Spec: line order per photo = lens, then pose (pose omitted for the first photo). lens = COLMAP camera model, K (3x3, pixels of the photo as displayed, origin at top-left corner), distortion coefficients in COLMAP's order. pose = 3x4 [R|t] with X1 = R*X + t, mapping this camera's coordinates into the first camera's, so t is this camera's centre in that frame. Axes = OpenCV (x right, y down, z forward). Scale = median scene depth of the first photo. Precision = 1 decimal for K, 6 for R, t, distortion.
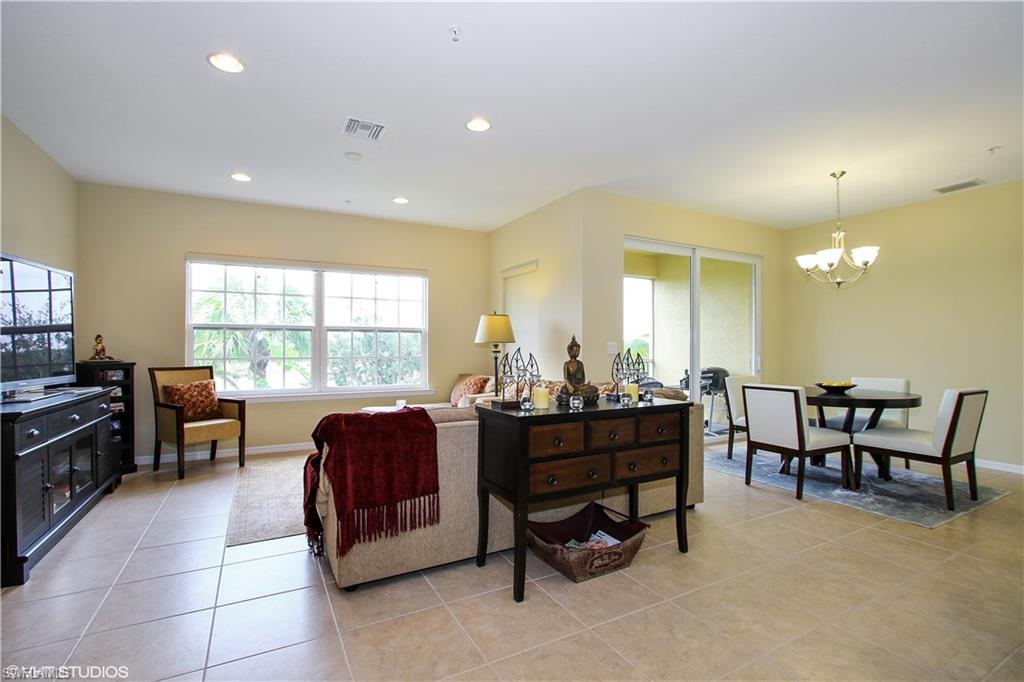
lens RADIAL K [[470.7, 0, 509.7], [0, 470.7, 342.8], [0, 0, 1]] dist [-0.021398, 0.000555]
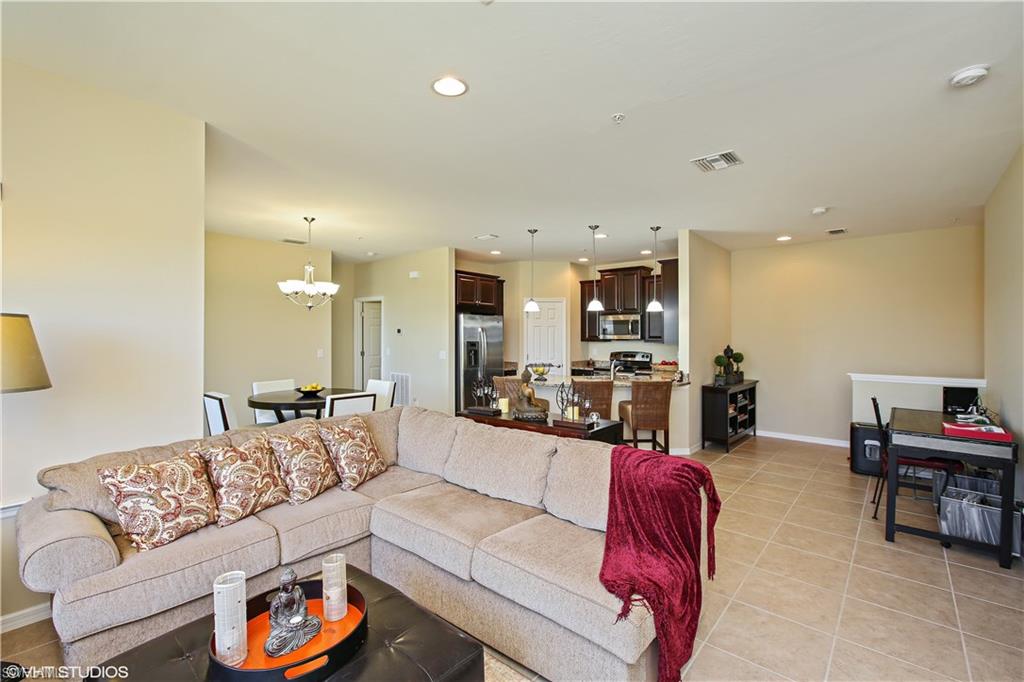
lens RADIAL K [[453.1, 0, 510.5], [0, 453.1, 334.8], [0, 0, 1]] dist [0.000265, 0.000248]
pose [[-0.353530, -0.005859, 0.935405, -0.581533], [-0.013054, 0.999914, 0.001330, -0.058557], [-0.935332, -0.011740, -0.353576, 0.871873]]
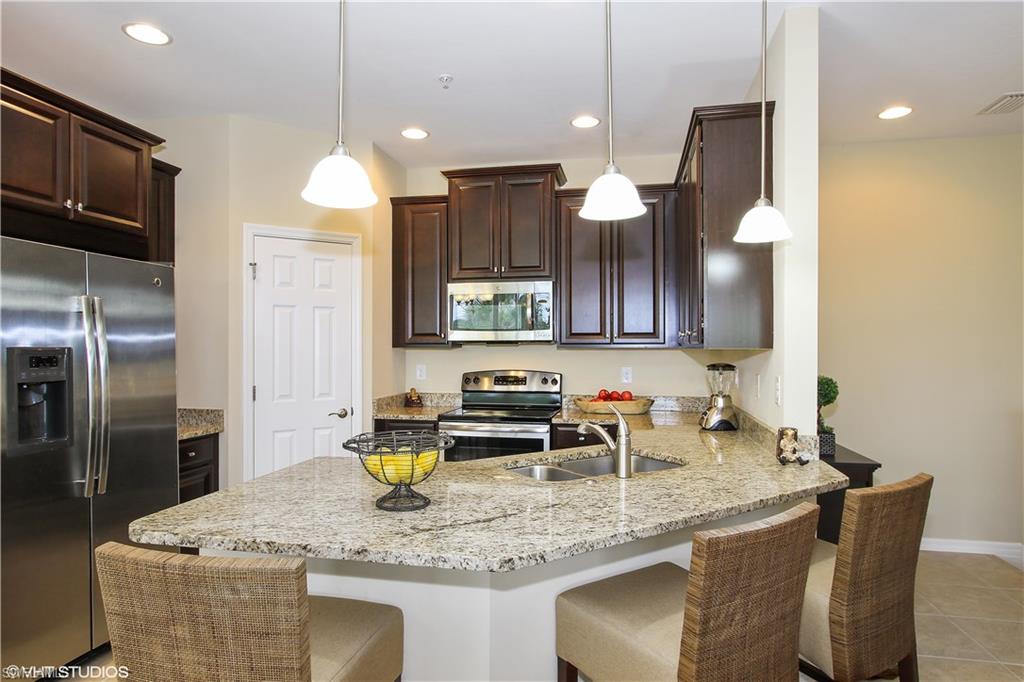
lens RADIAL K [[604.3, 0, 500.9], [0, 604.3, 347.0], [0, 0, 1]] dist [0.001733, 0.000751]
pose [[-0.759361, -0.007858, 0.650622, 0.297047], [-0.010558, 0.999944, -0.000245, -0.034433], [-0.650584, -0.007055, -0.759401, 0.576966]]
